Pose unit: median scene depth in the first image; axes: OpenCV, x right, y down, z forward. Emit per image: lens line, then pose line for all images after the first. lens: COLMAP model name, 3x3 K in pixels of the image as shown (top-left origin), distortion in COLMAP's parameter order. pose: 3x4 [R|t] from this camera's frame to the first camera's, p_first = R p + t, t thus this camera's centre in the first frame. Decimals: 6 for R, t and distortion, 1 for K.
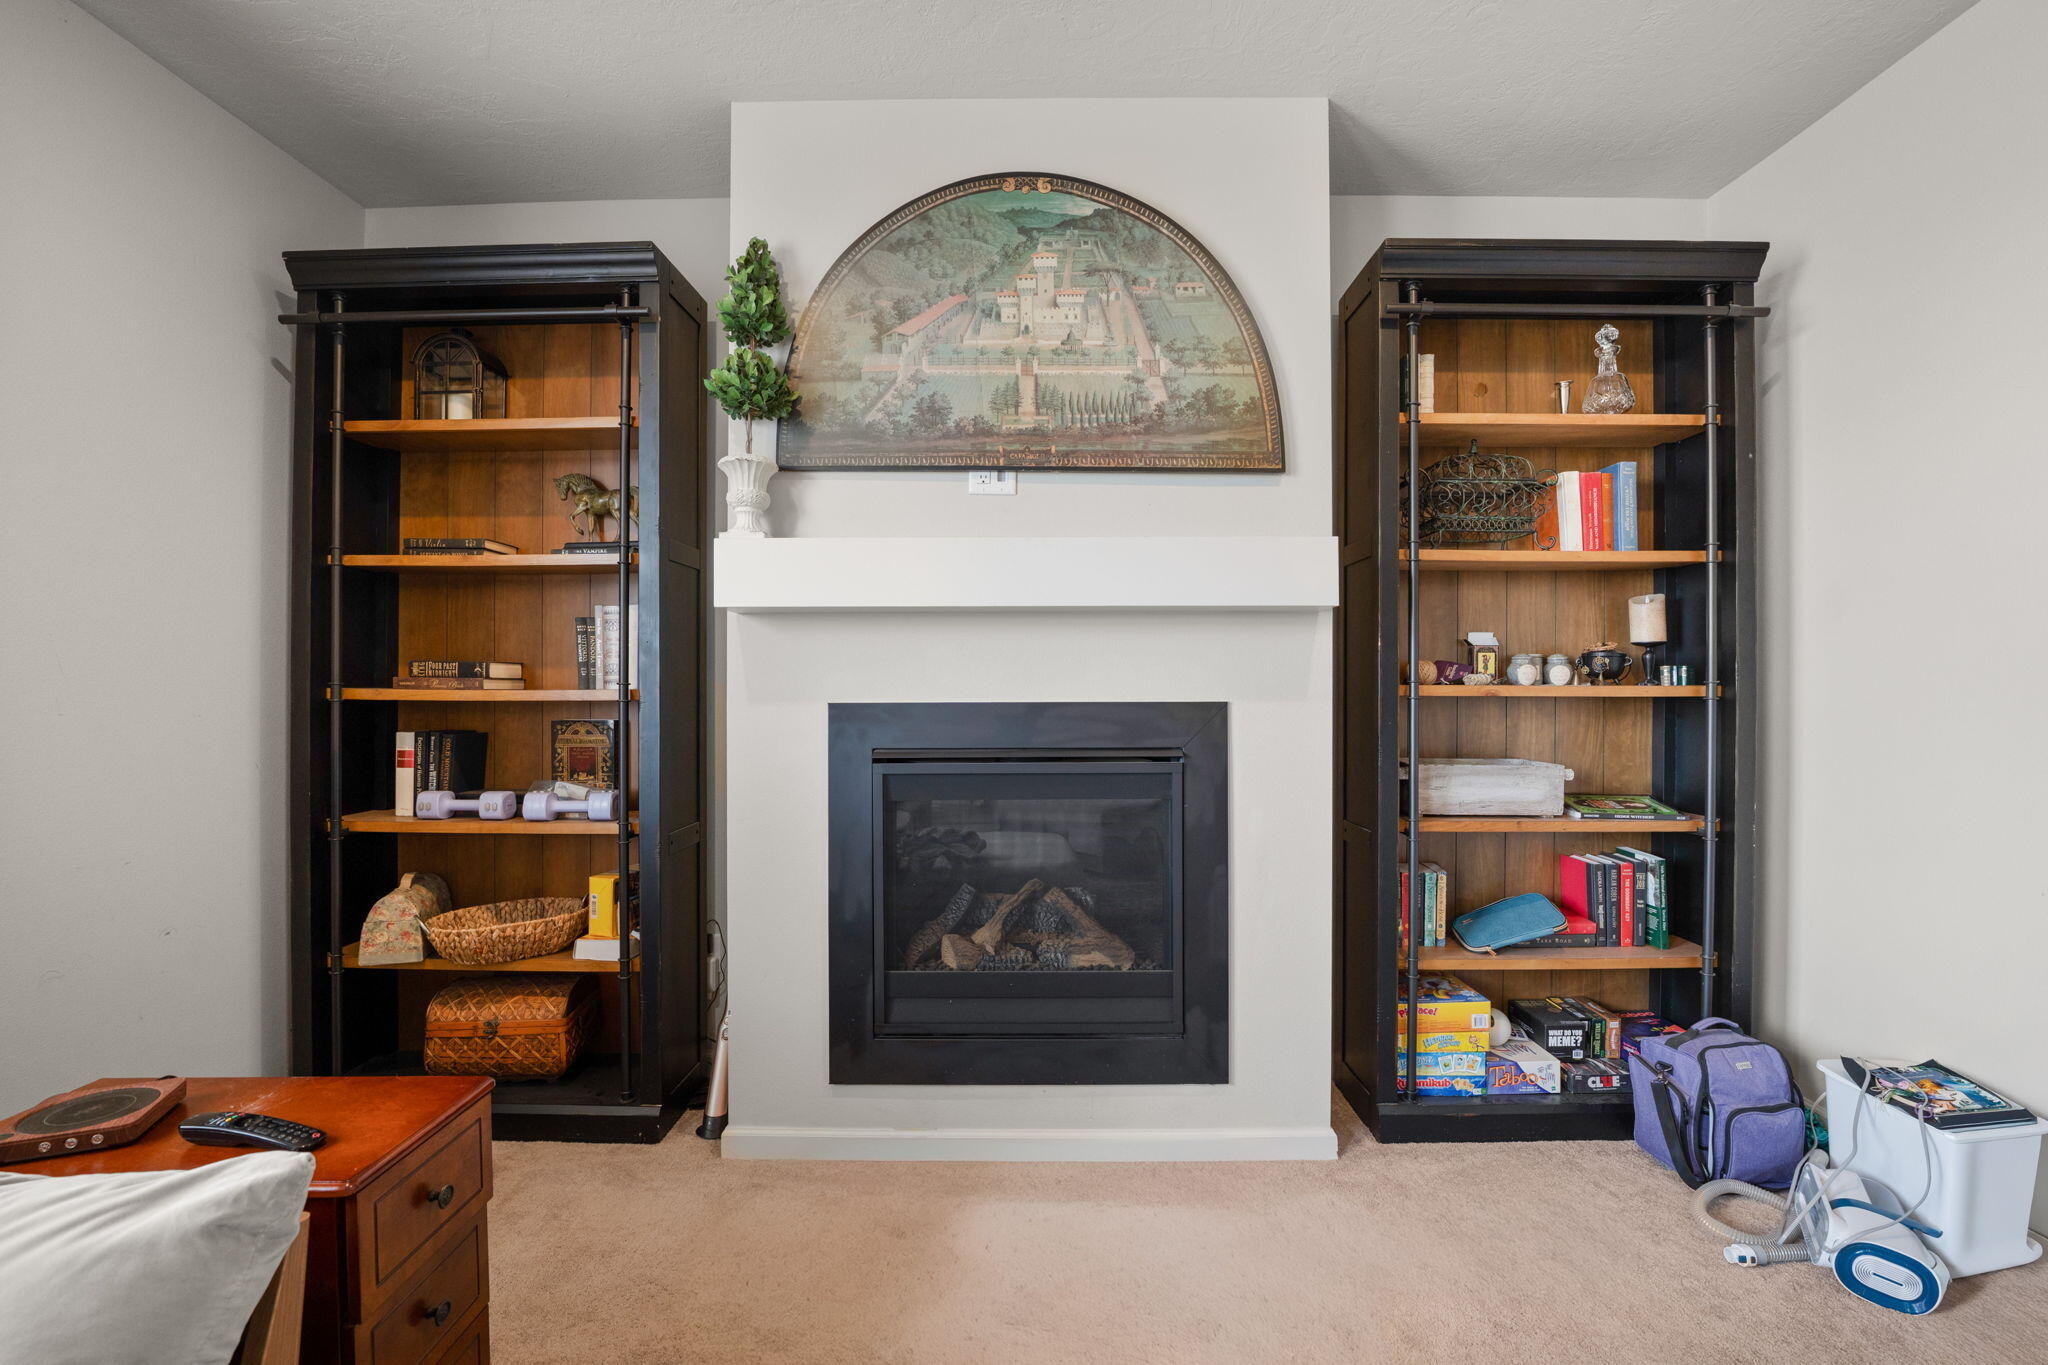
lens RADIAL K [[868.0, 0, 1040.6], [0, 868.0, 684.3], [0, 0, 1]] dist [-0.026652, 0.000368]
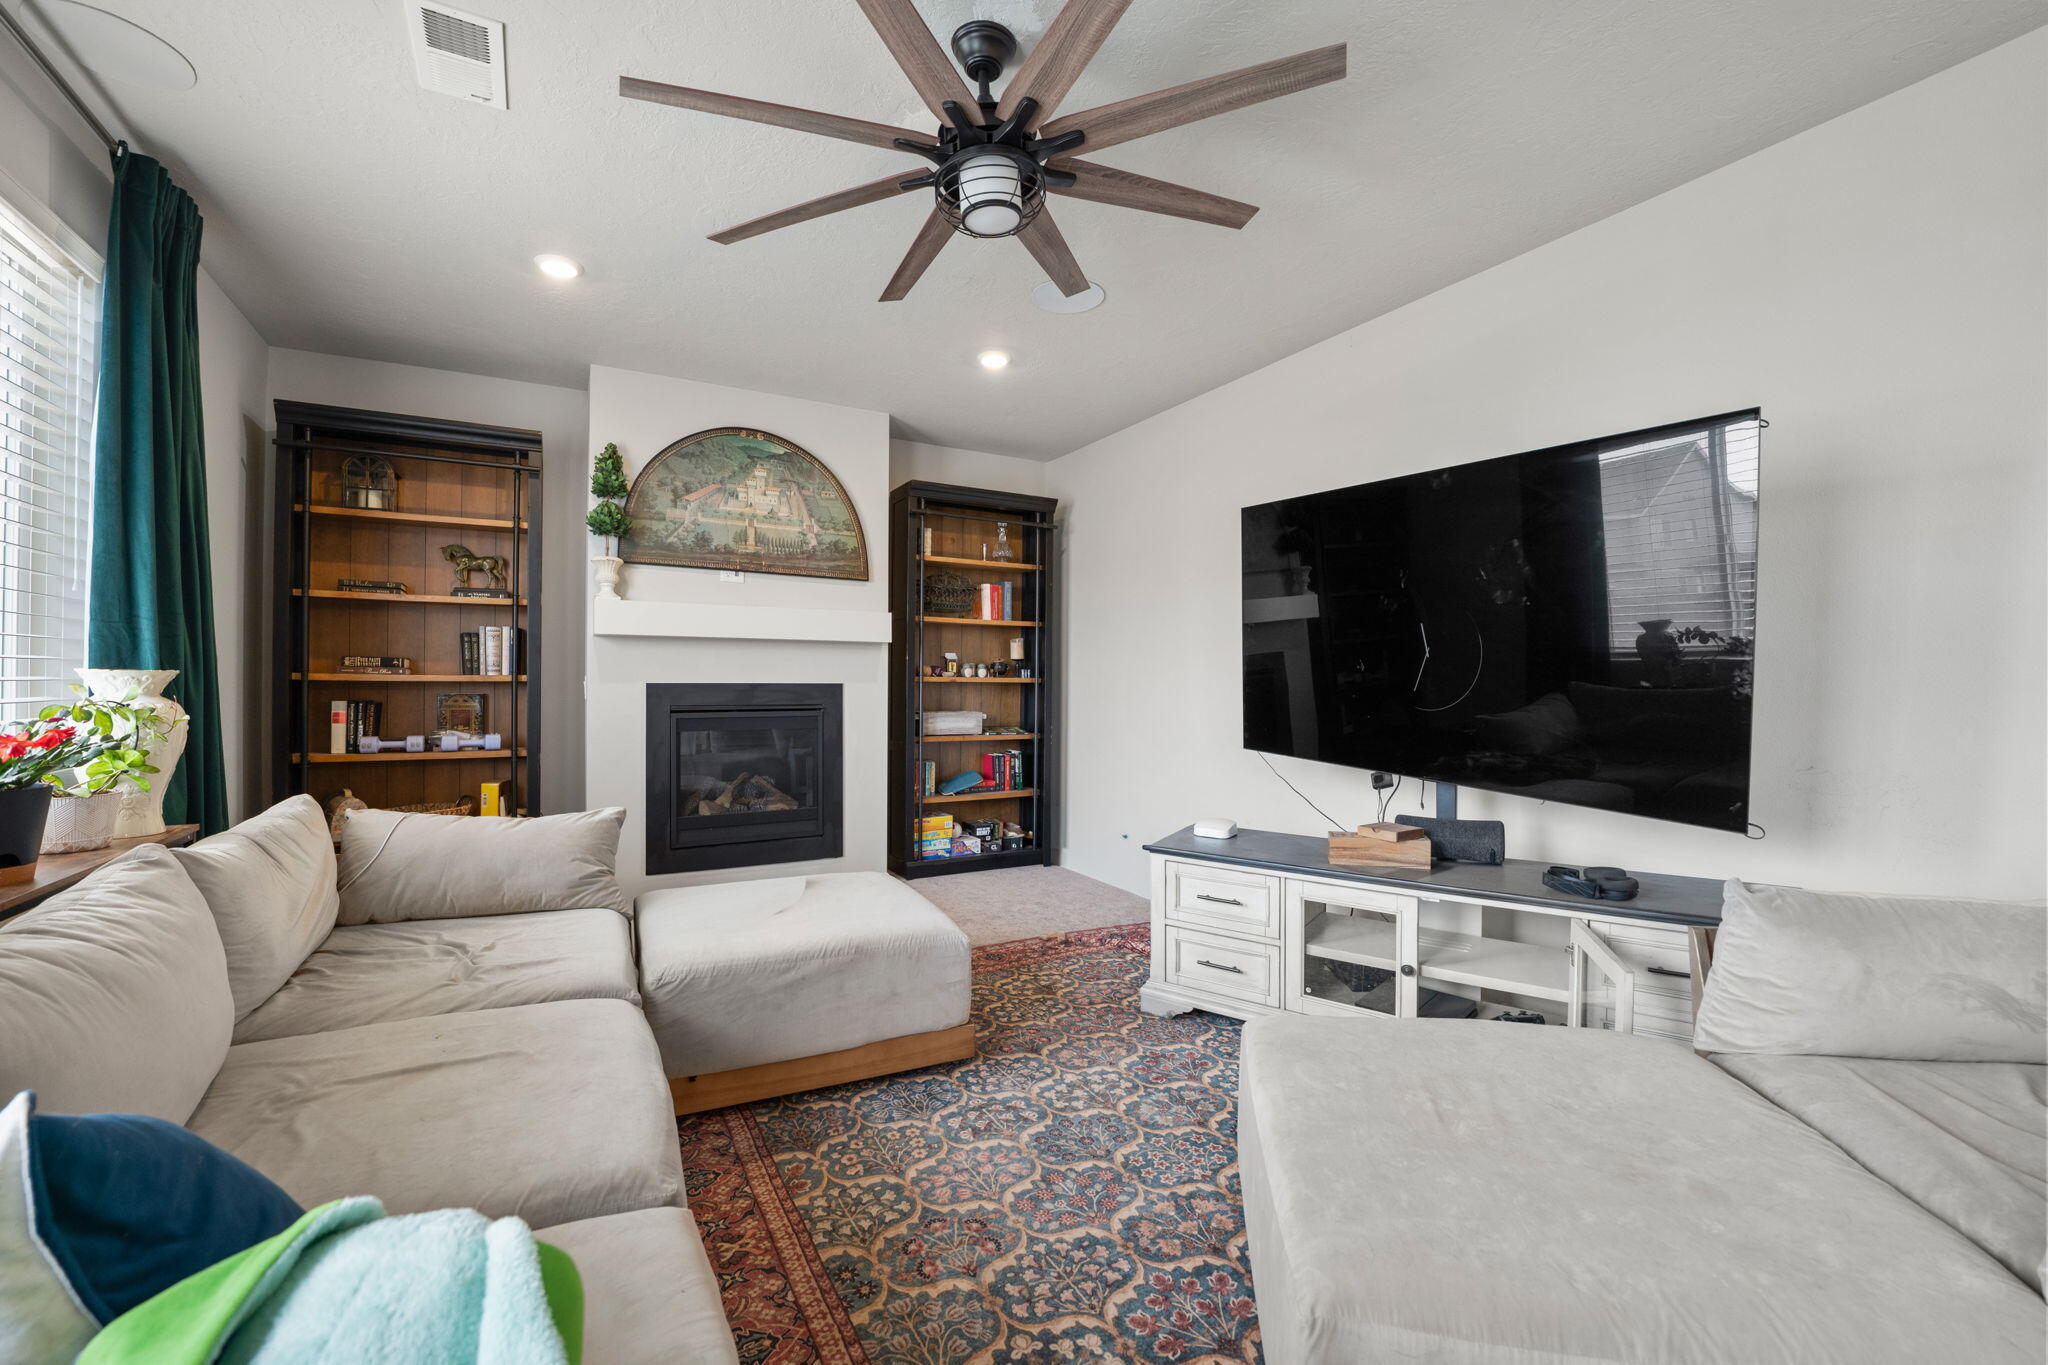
lens RADIAL K [[868.0, 0, 1009.6], [0, 868.0, 692.4], [0, 0, 1]] dist [-0.026652, 0.000368]
pose [[0.876651, 0.000525, 0.481127, -0.447815], [-0.007081, 0.999905, 0.011812, 0.013327], [-0.481075, -0.013762, 0.876572, -1.077404]]
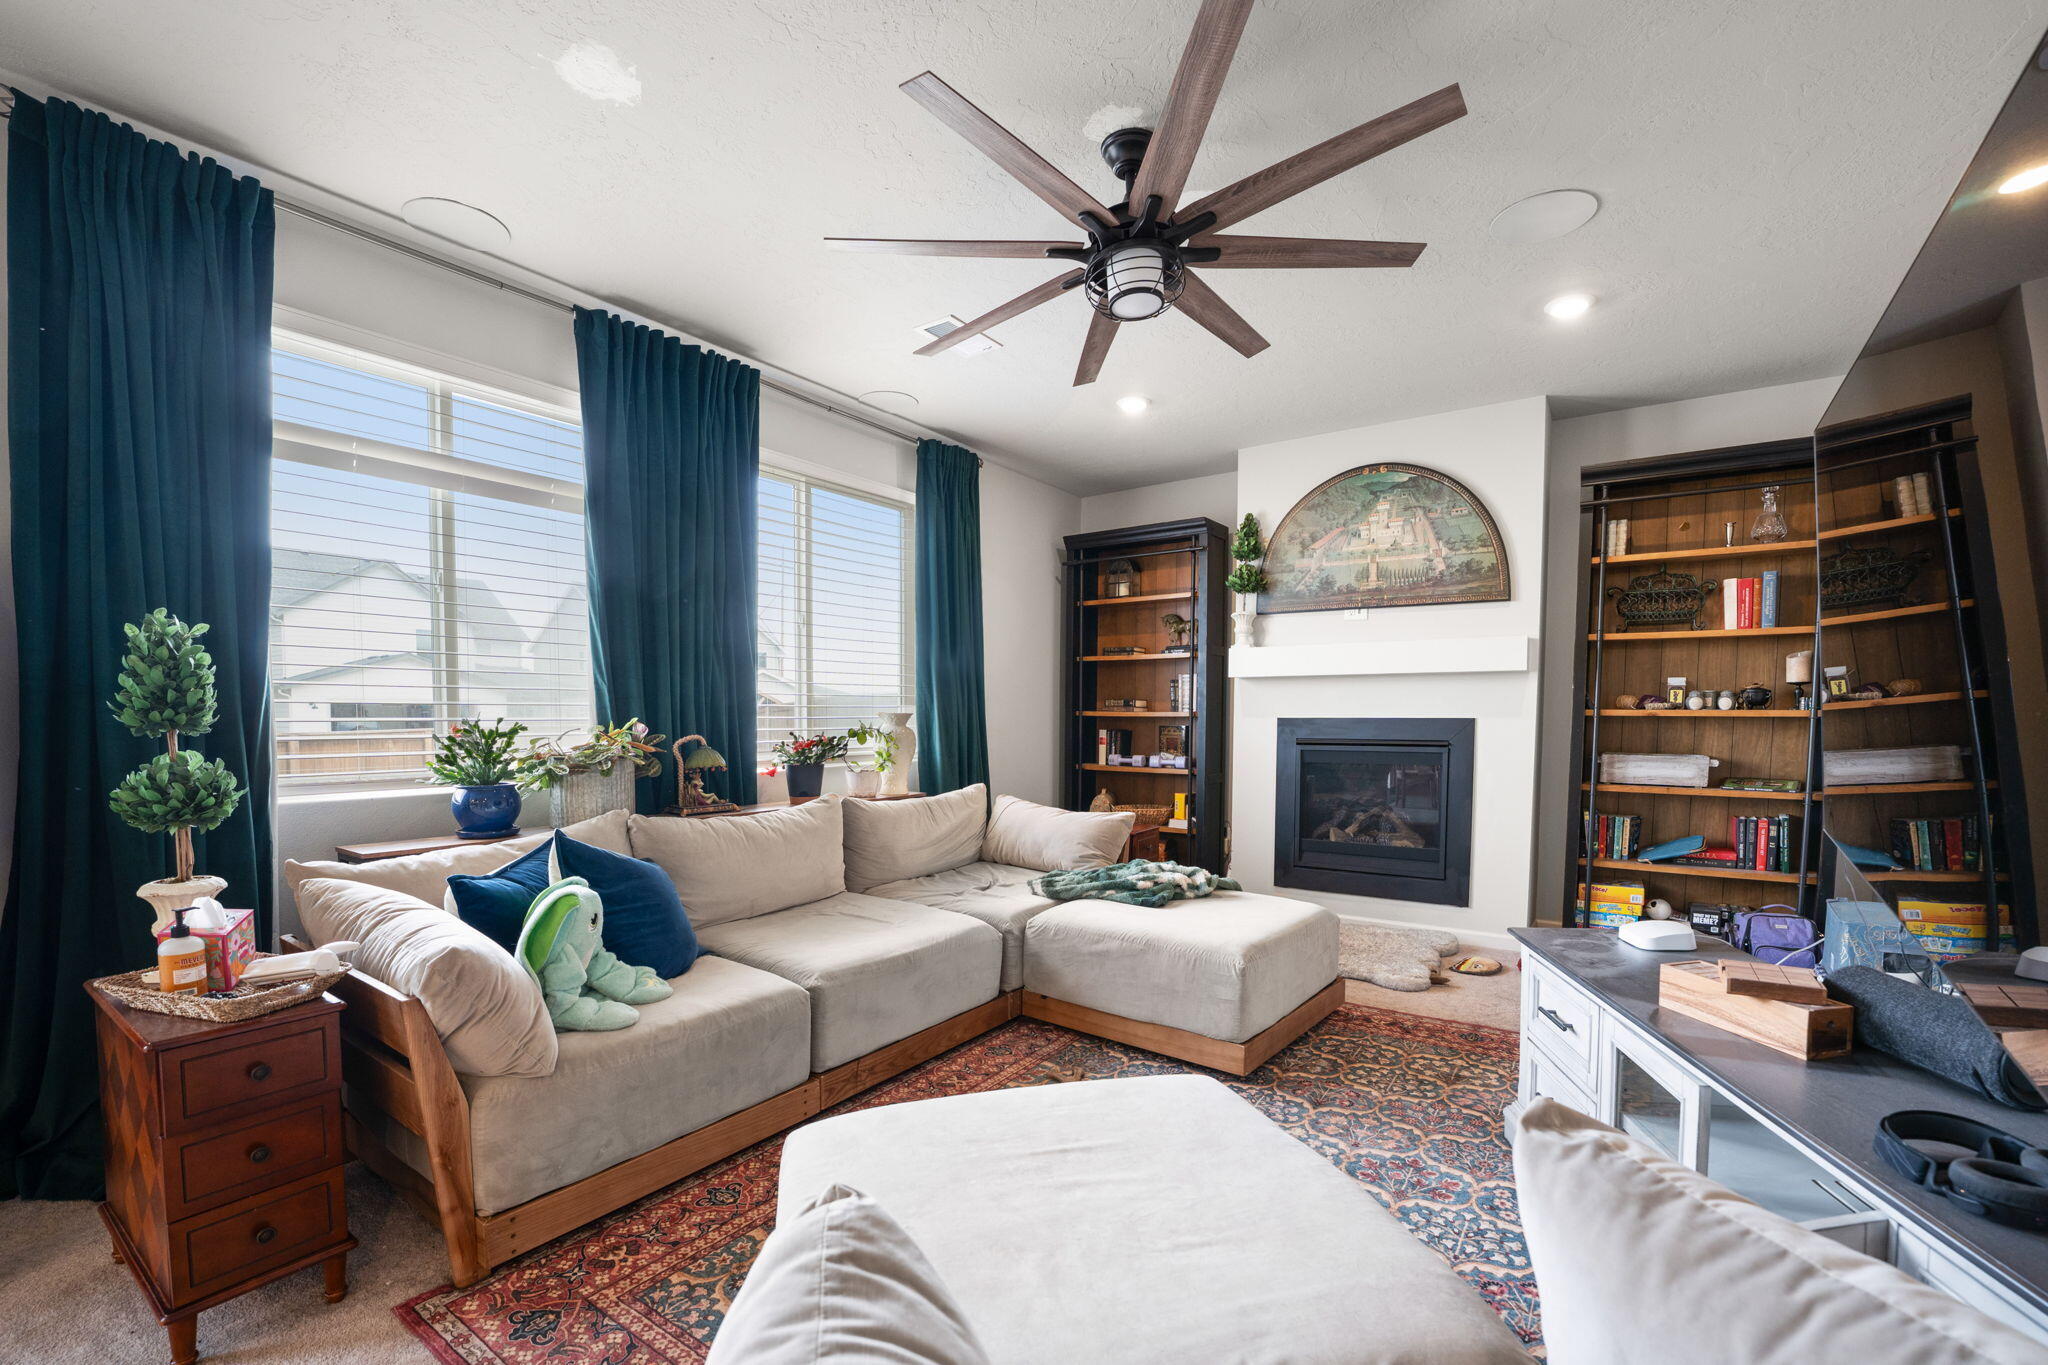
lens RADIAL K [[868.0, 0, 972.5], [0, 868.0, 771.8], [0, 0, 1]] dist [-0.026652, 0.000368]
pose [[0.782994, 0.042259, -0.620592, 0.514797], [0.002360, 0.997481, 0.070901, 0.000687], [0.622025, -0.056980, 0.780922, -1.208235]]
